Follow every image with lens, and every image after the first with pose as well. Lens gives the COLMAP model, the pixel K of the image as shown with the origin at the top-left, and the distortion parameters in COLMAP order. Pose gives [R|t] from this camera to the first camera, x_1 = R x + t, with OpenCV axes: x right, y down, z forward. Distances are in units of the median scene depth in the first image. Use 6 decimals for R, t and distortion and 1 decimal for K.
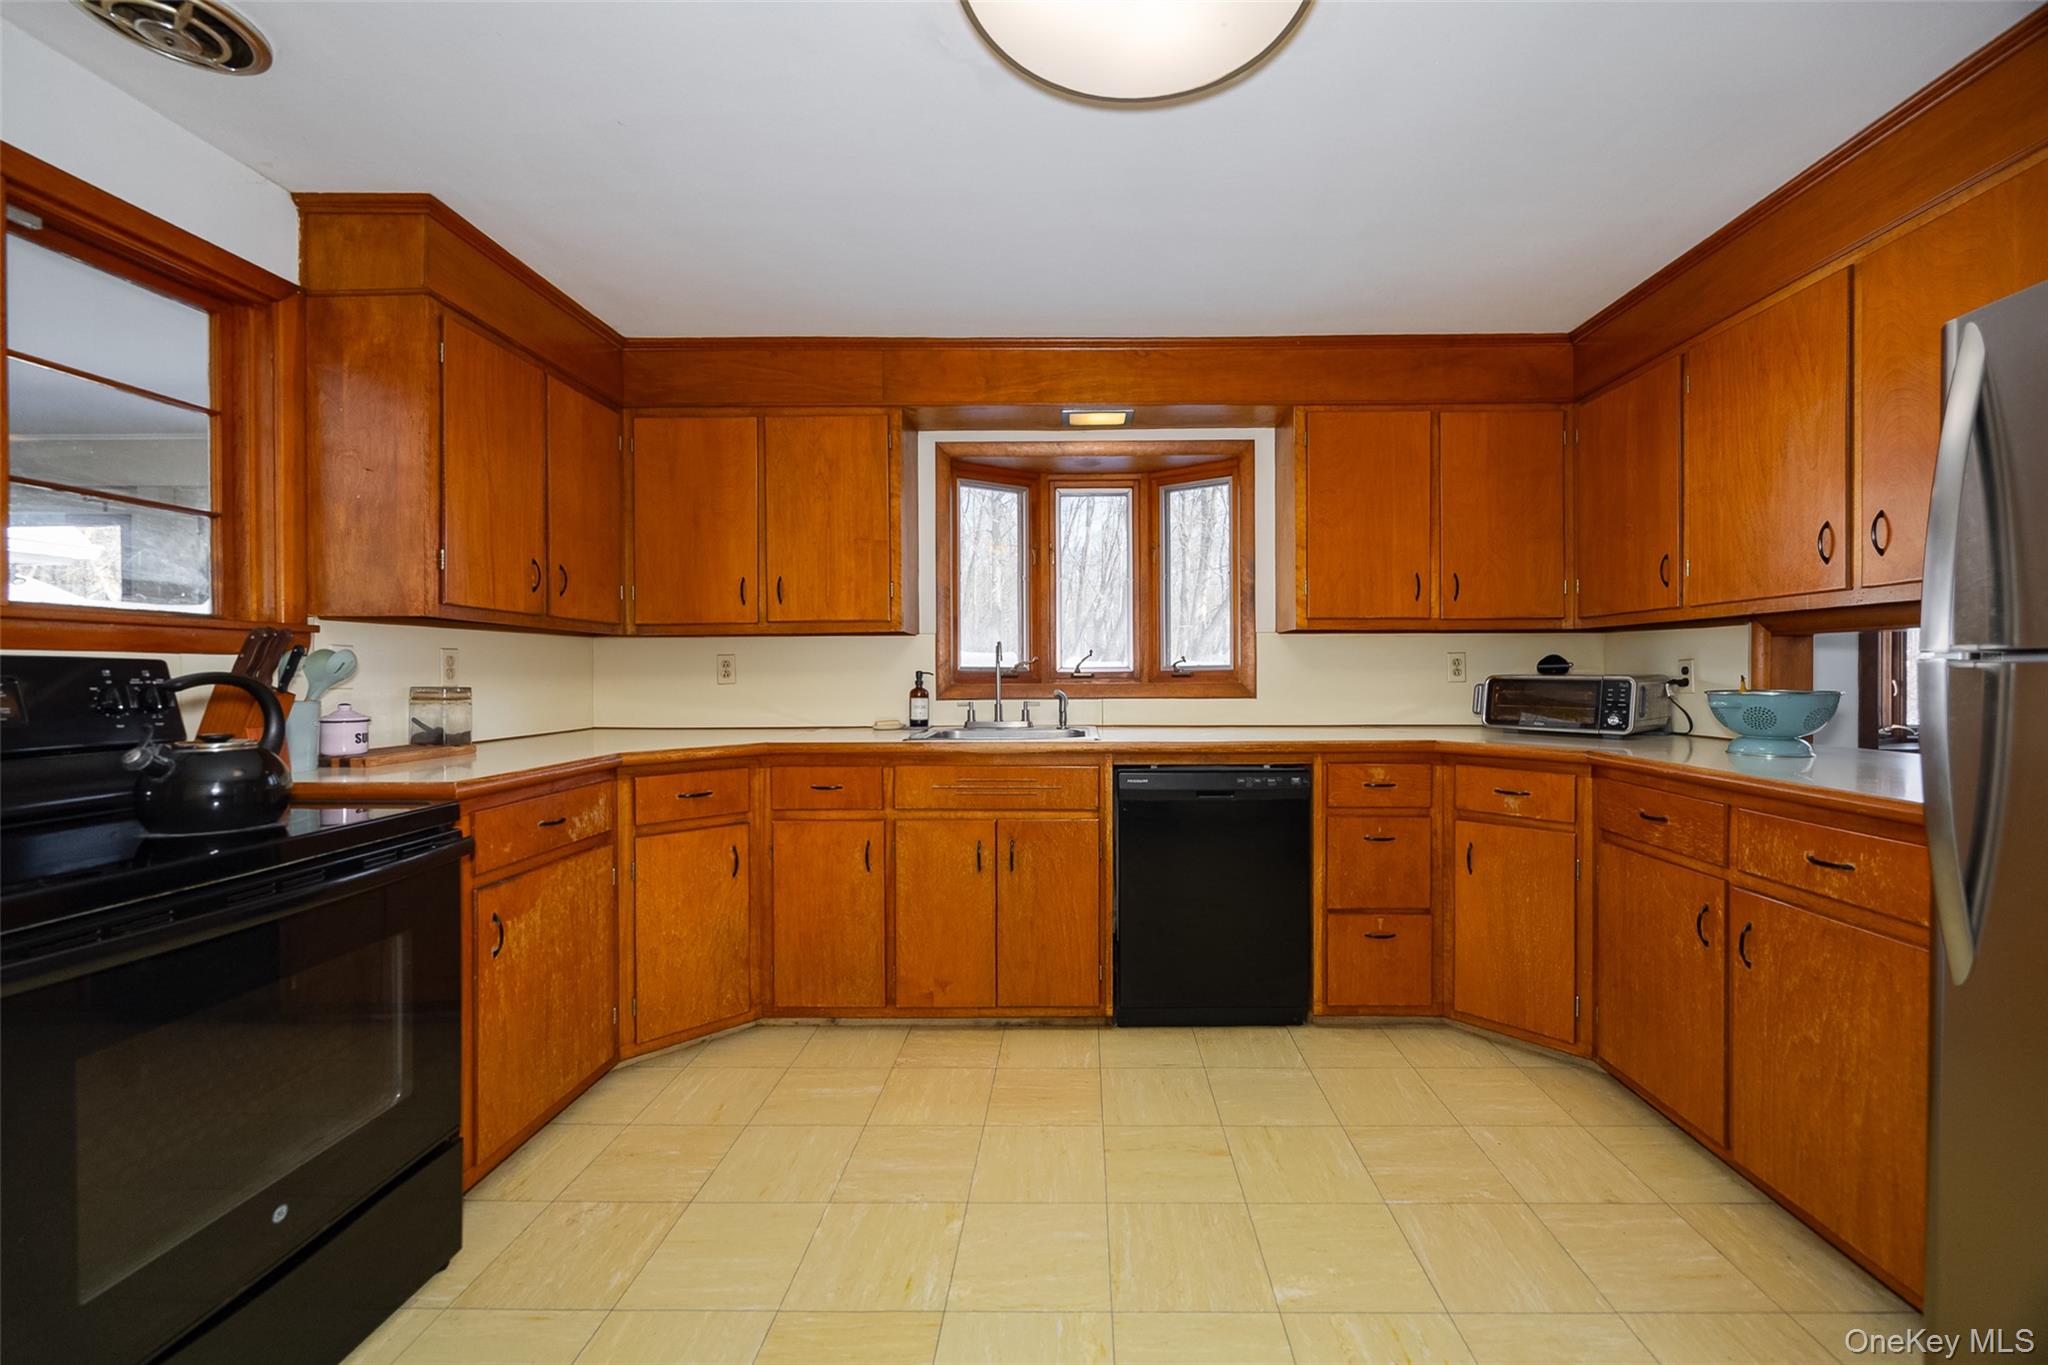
lens RADIAL K [[805.3, 0, 1029.0], [0, 805.3, 679.2], [0, 0, 1]] dist [-0.010435, 0.000982]
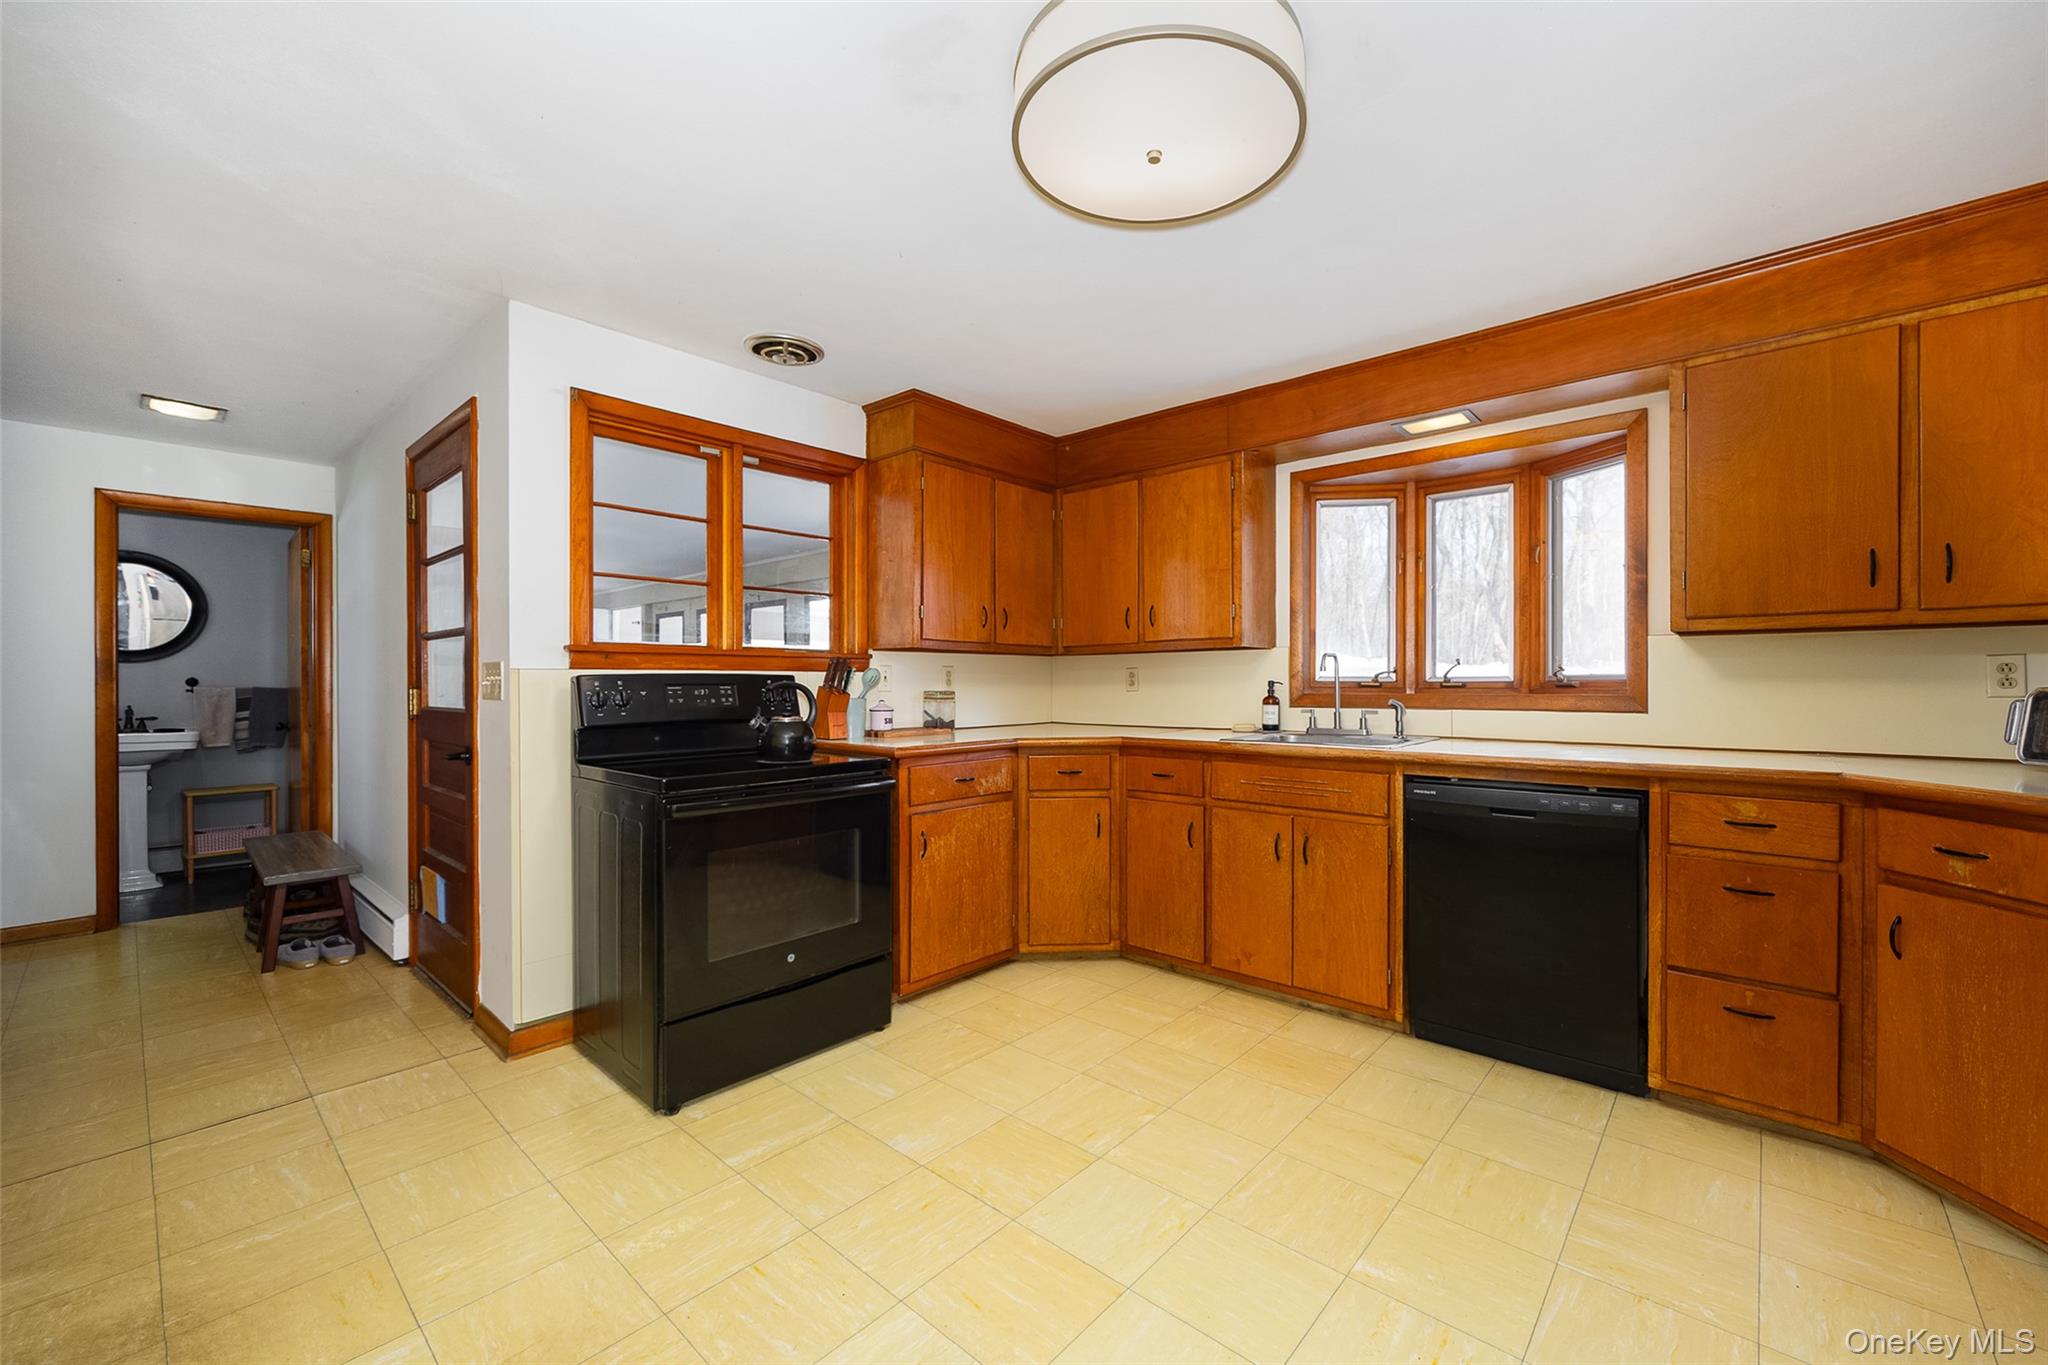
lens RADIAL K [[805.3, 0, 1068.1], [0, 805.3, 683.9], [0, 0, 1]] dist [-0.010435, 0.000982]
pose [[0.768771, 0.003168, -0.639517, 0.429401], [-0.005862, 0.999981, -0.002093, -0.002091], [0.639498, 0.005358, 0.768774, -0.045563]]
